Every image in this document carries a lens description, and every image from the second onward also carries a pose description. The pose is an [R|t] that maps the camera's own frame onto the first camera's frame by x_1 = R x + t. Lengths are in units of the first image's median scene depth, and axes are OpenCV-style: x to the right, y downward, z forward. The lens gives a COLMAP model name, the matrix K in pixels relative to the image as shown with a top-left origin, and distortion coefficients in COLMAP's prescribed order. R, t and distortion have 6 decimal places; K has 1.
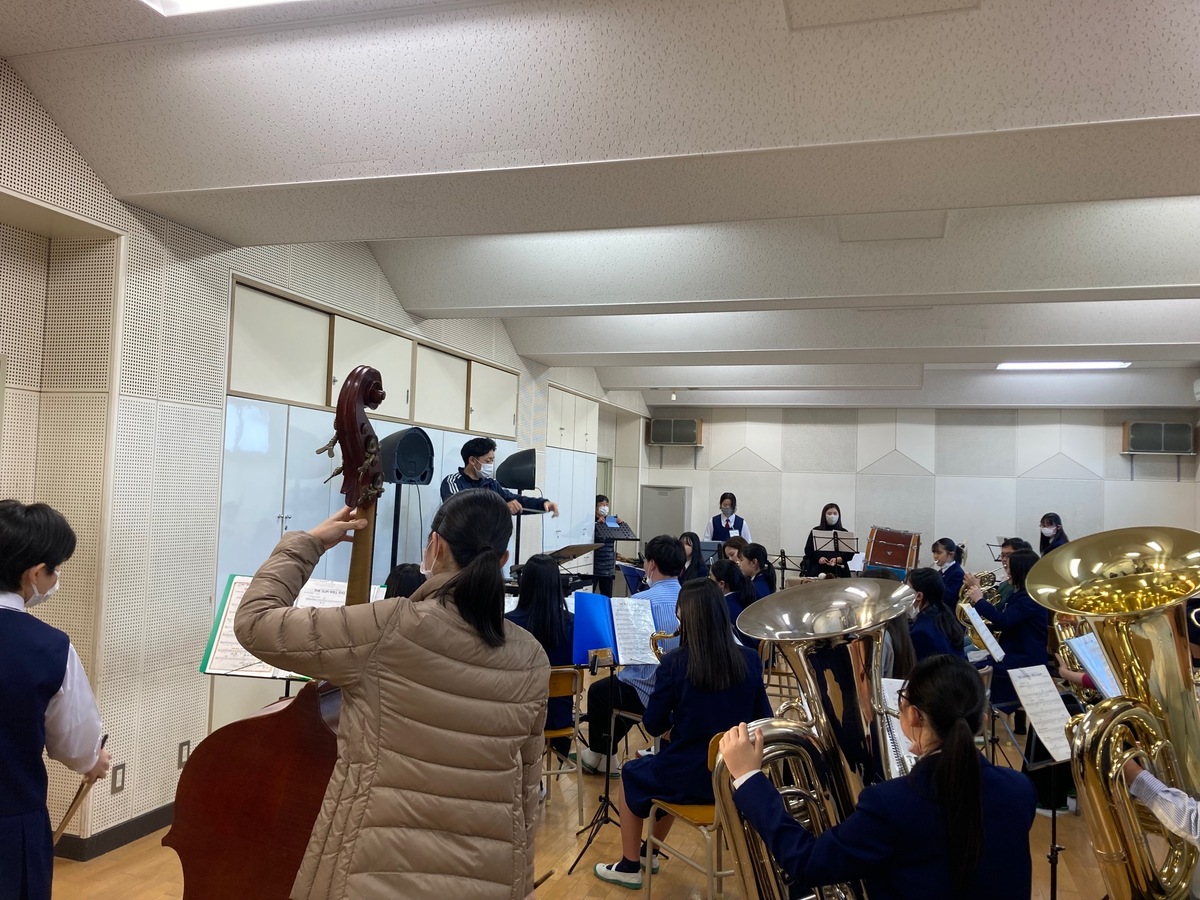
lens RADIAL K [[970.5, 0, 600.0], [0, 970.5, 450.0], [0, 0, 1]] dist [0.010934, 0.009287]
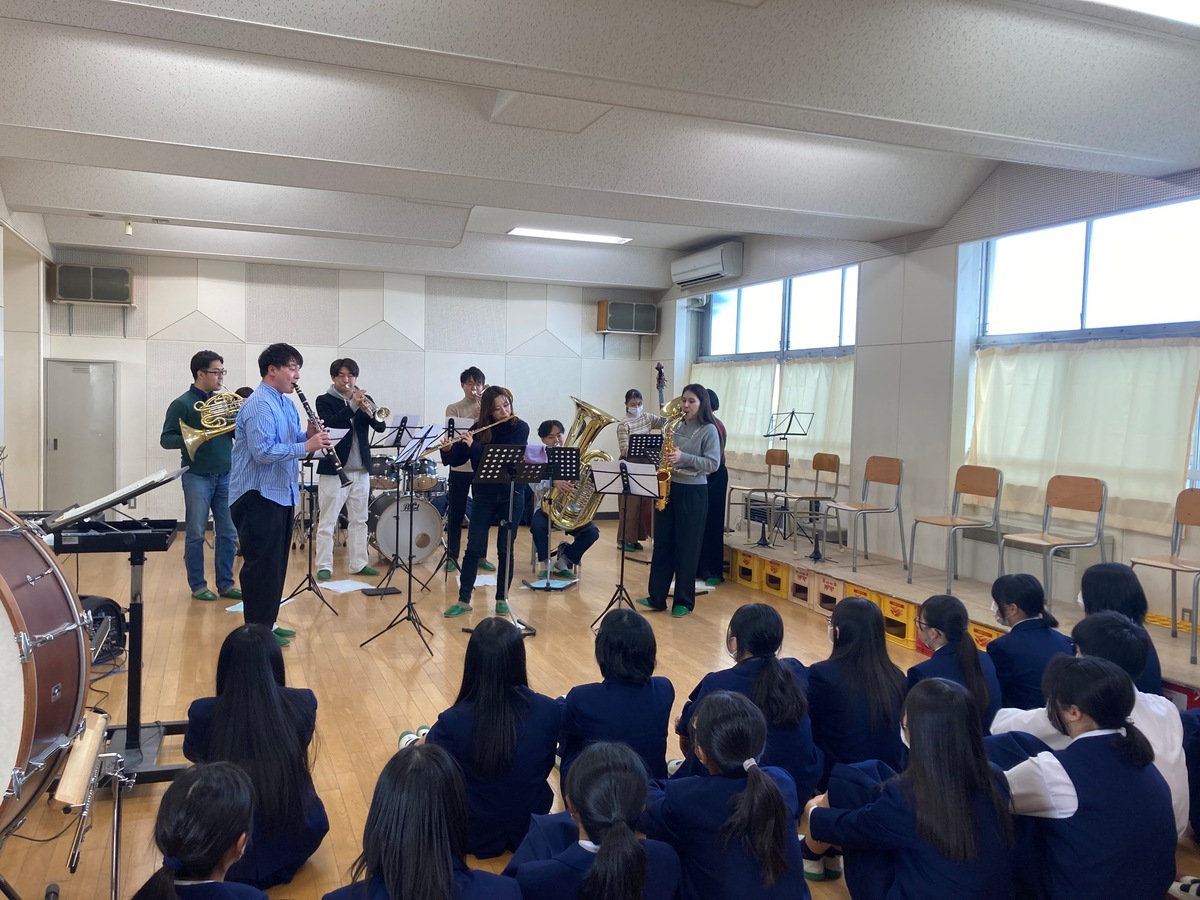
lens RADIAL K [[970.5, 0, 600.0], [0, 970.5, 450.0], [0, 0, 1]] dist [0.010934, 0.009287]
pose [[0.784923, -0.047121, 0.617799, -0.080578], [-0.029274, 0.993170, 0.112944, 0.010512], [-0.618902, -0.106738, 0.778182, 0.201225]]
